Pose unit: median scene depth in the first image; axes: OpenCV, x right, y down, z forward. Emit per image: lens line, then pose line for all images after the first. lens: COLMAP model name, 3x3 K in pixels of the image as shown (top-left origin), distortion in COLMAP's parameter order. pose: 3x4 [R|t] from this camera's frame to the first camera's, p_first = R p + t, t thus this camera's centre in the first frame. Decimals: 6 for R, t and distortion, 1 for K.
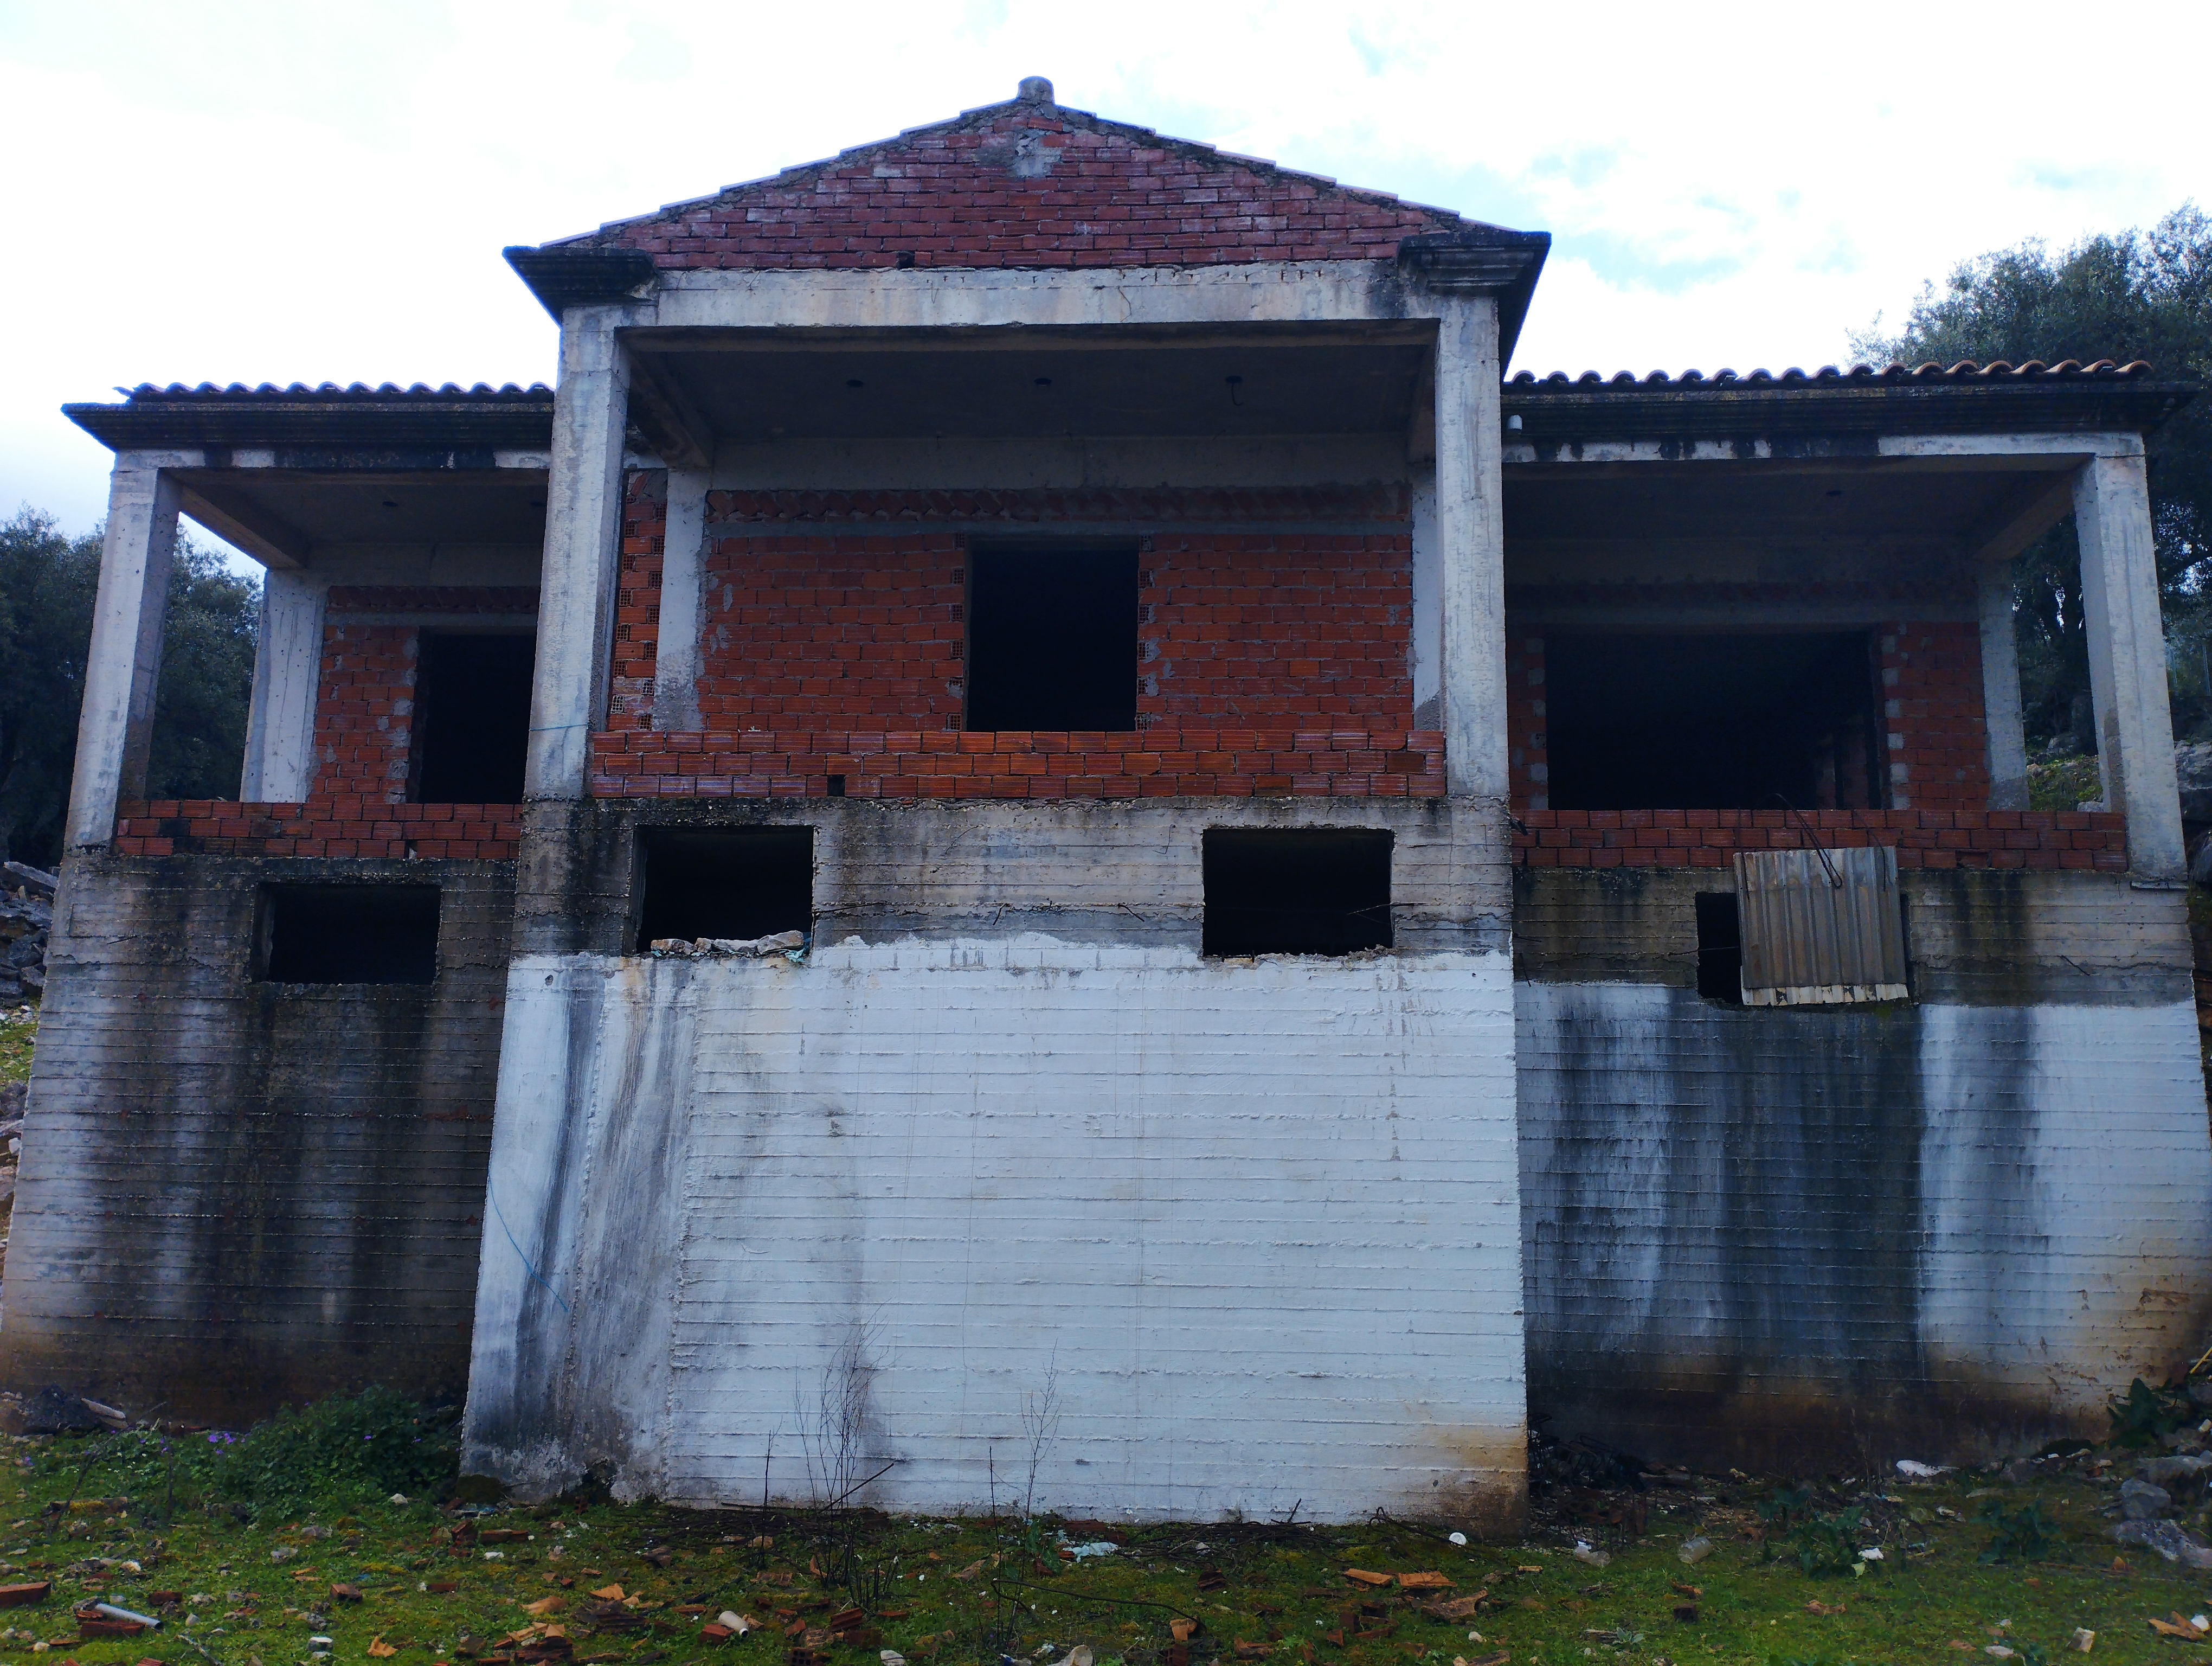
lens RADIAL K [[1799.2, 0, 1100.6], [0, 1799.2, 829.2], [0, 0, 1]] dist [0.107073, -0.115927]
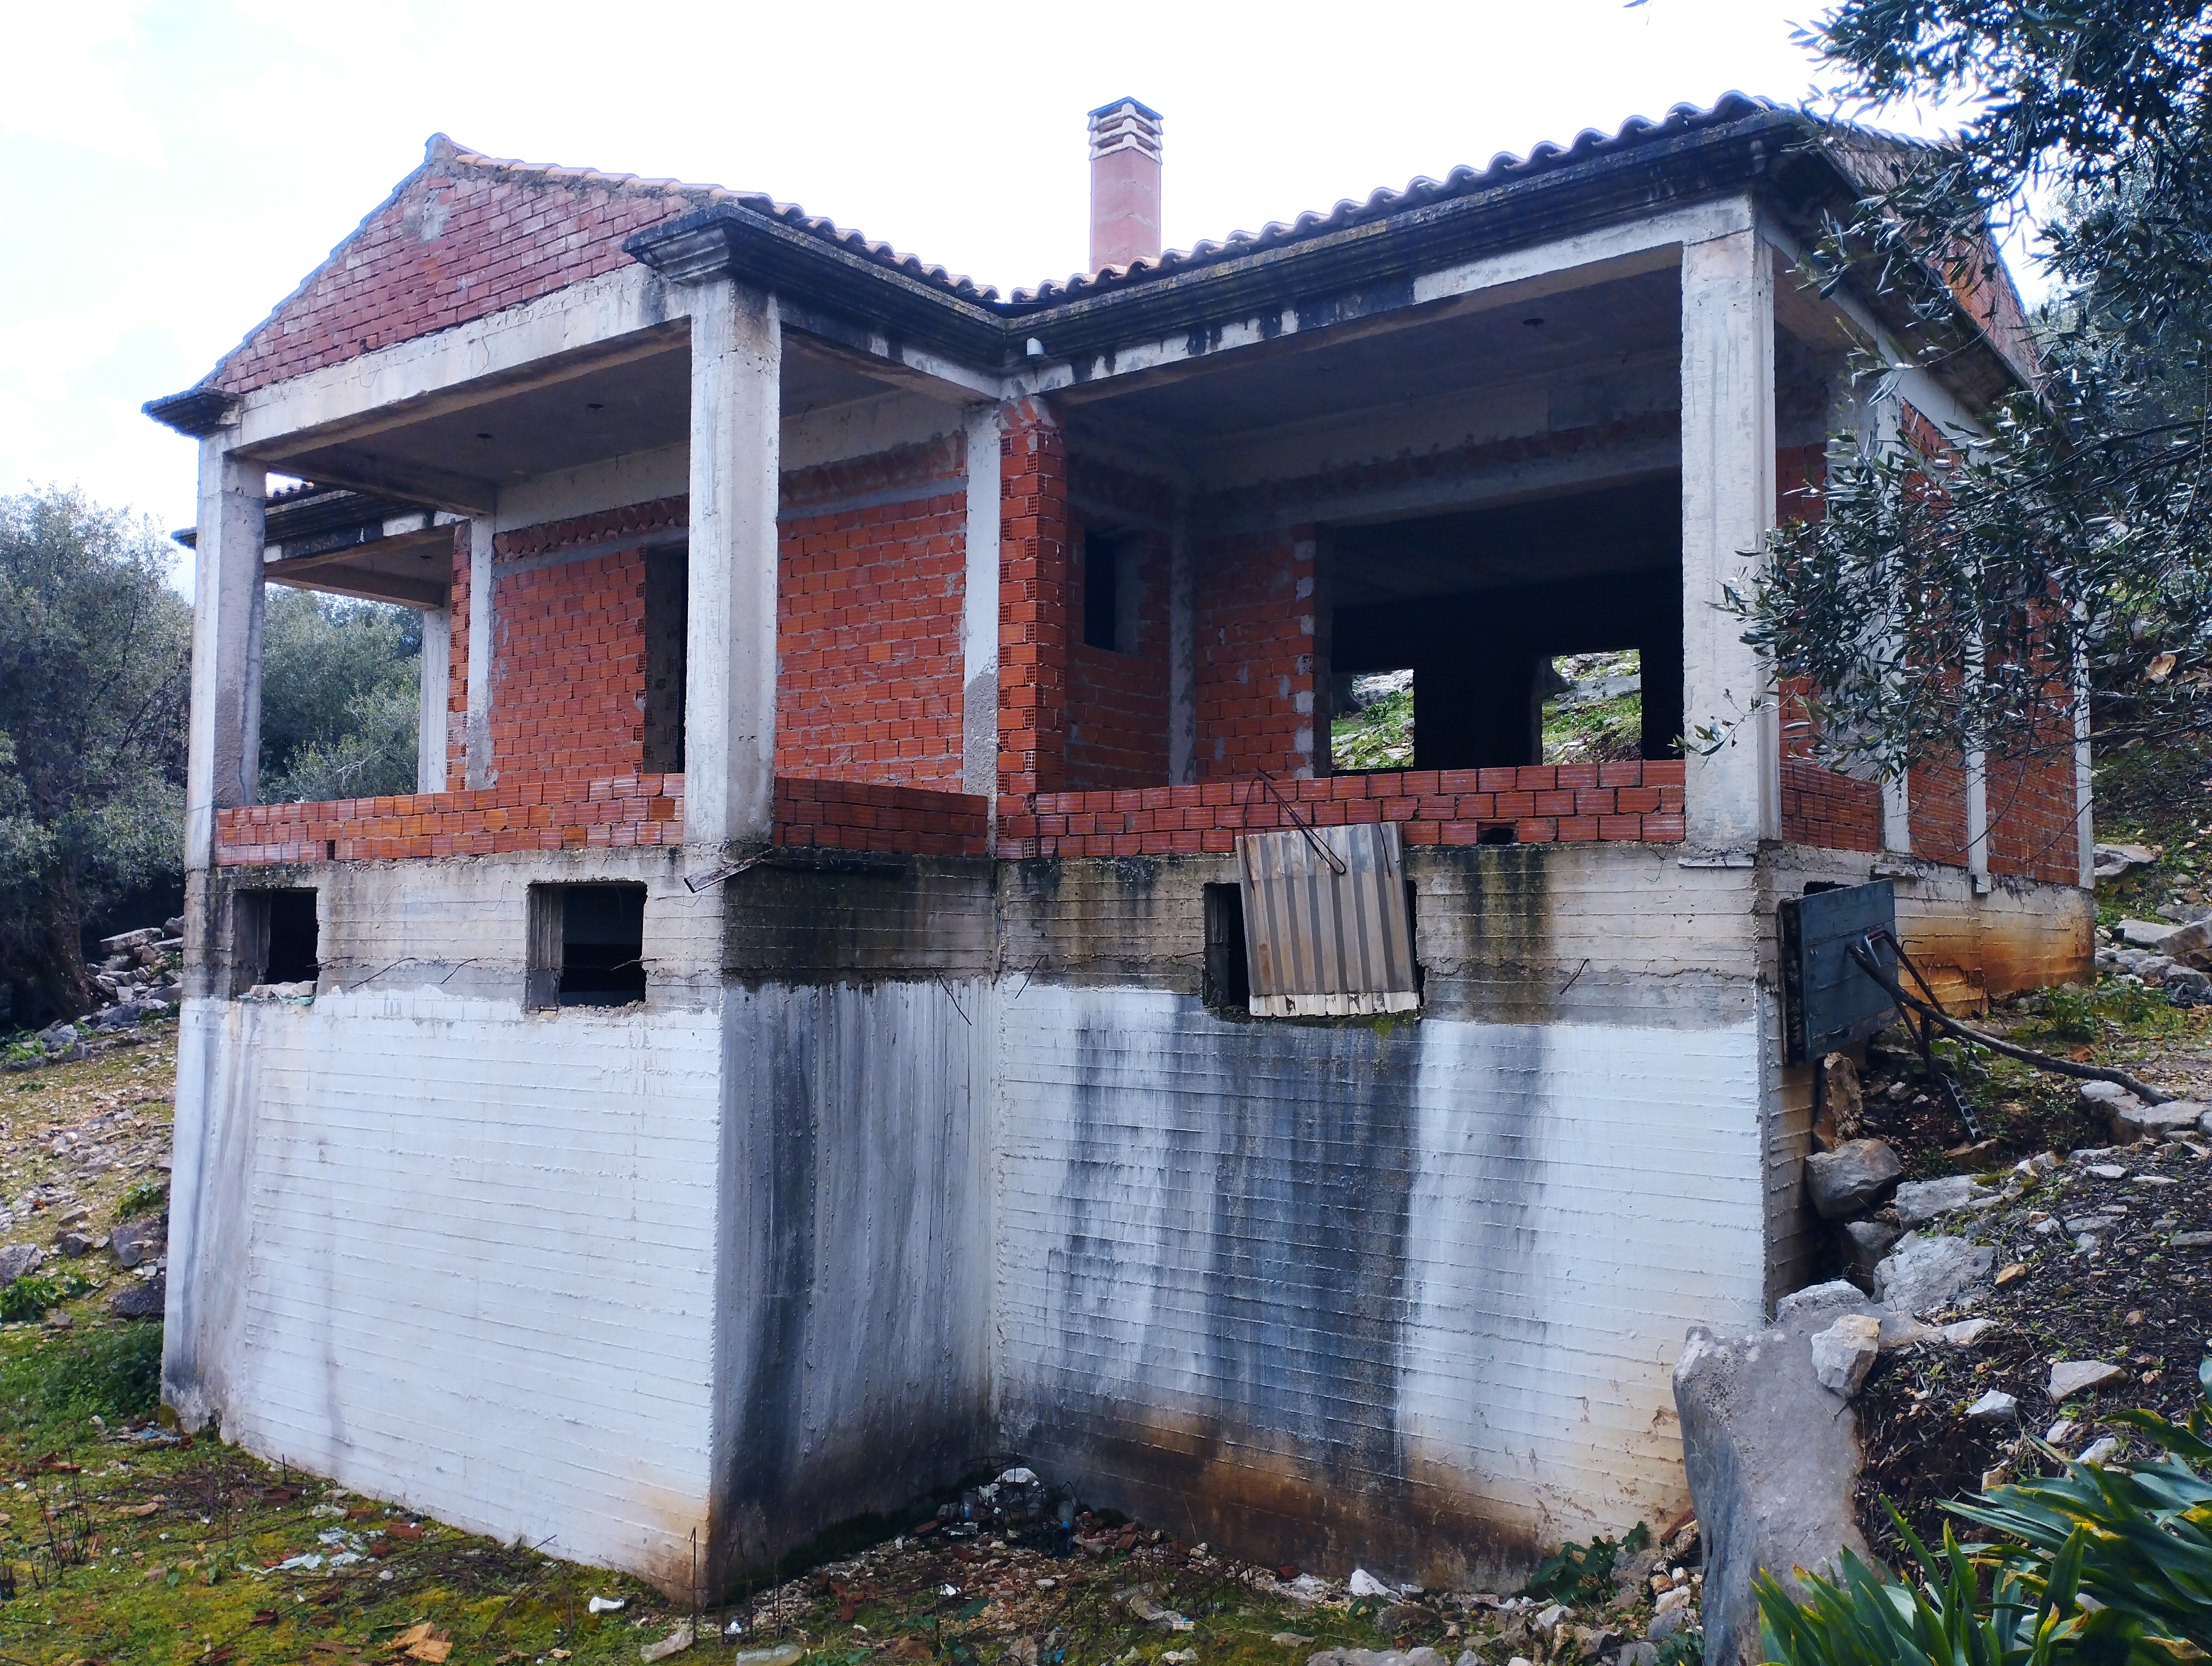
lens RADIAL K [[1799.2, 0, 1123.8], [0, 1799.2, 825.9], [0, 0, 1]] dist [0.107073, -0.115927]
pose [[0.830799, -0.044612, -0.554782, 0.810230], [0.116094, 0.988747, 0.094345, -0.080537], [0.544331, -0.142788, 0.826629, 0.298366]]
